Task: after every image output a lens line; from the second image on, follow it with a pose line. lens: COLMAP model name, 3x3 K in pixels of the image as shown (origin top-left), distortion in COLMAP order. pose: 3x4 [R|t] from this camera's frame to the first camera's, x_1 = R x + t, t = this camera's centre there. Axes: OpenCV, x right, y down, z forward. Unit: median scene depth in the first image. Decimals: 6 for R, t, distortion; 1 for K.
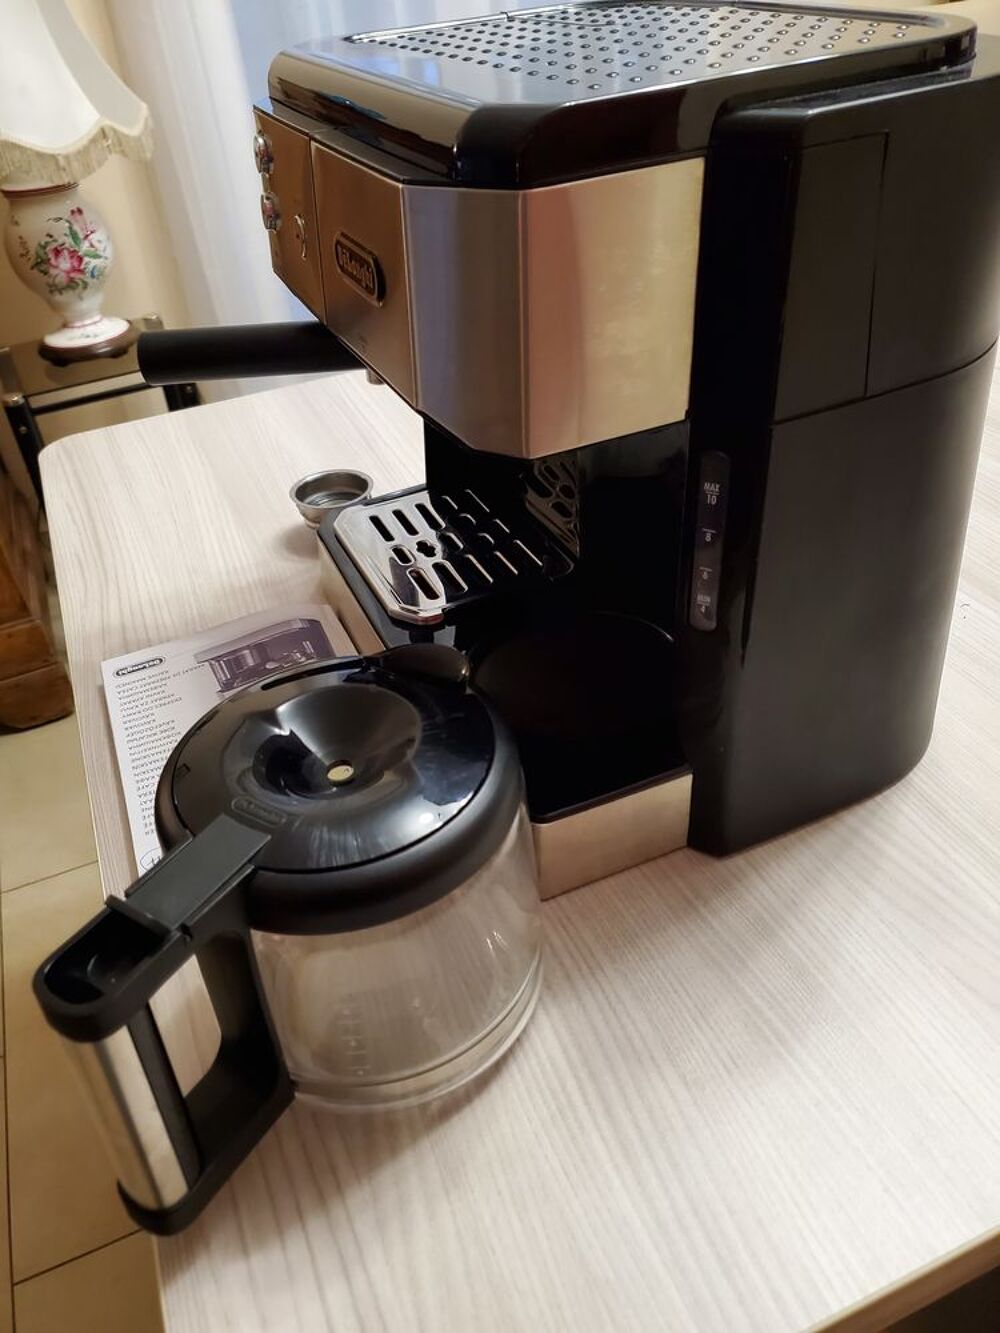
lens RADIAL K [[1074.8, 0, 500.0], [0, 1074.8, 666.5], [0, 0, 1]] dist [-0.004253, -0.007911]
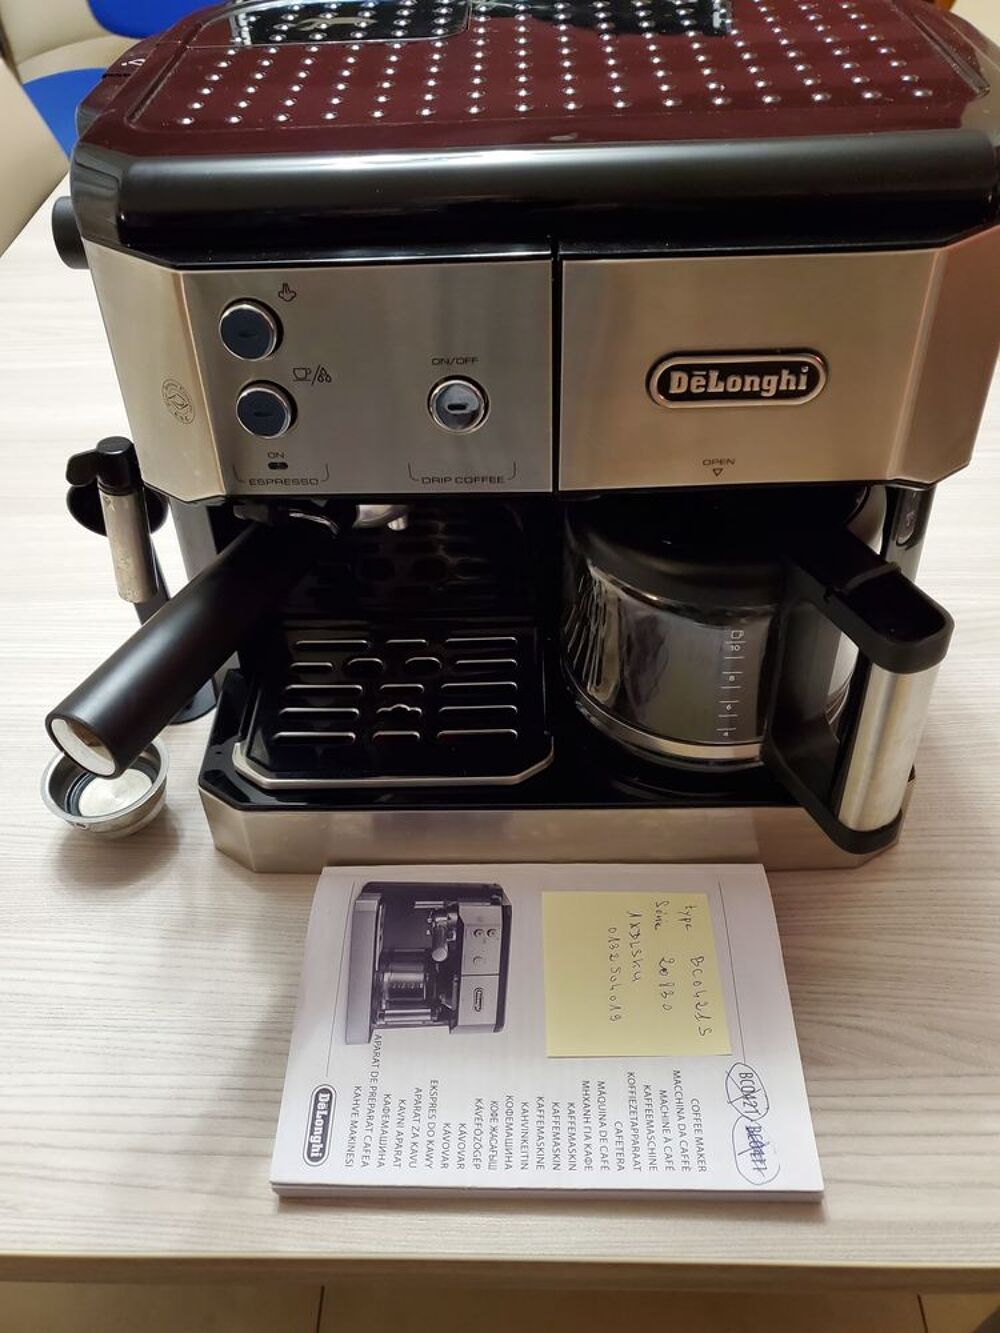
lens RADIAL K [[1074.8, 0, 500.0], [0, 1074.8, 666.5], [0, 0, 1]] dist [-0.004253, -0.007911]
pose [[0.403981, -0.589958, 0.699105, -0.579872], [0.541811, 0.770084, 0.336767, -0.368634], [-0.737048, 0.242736, 0.630745, 0.449748]]
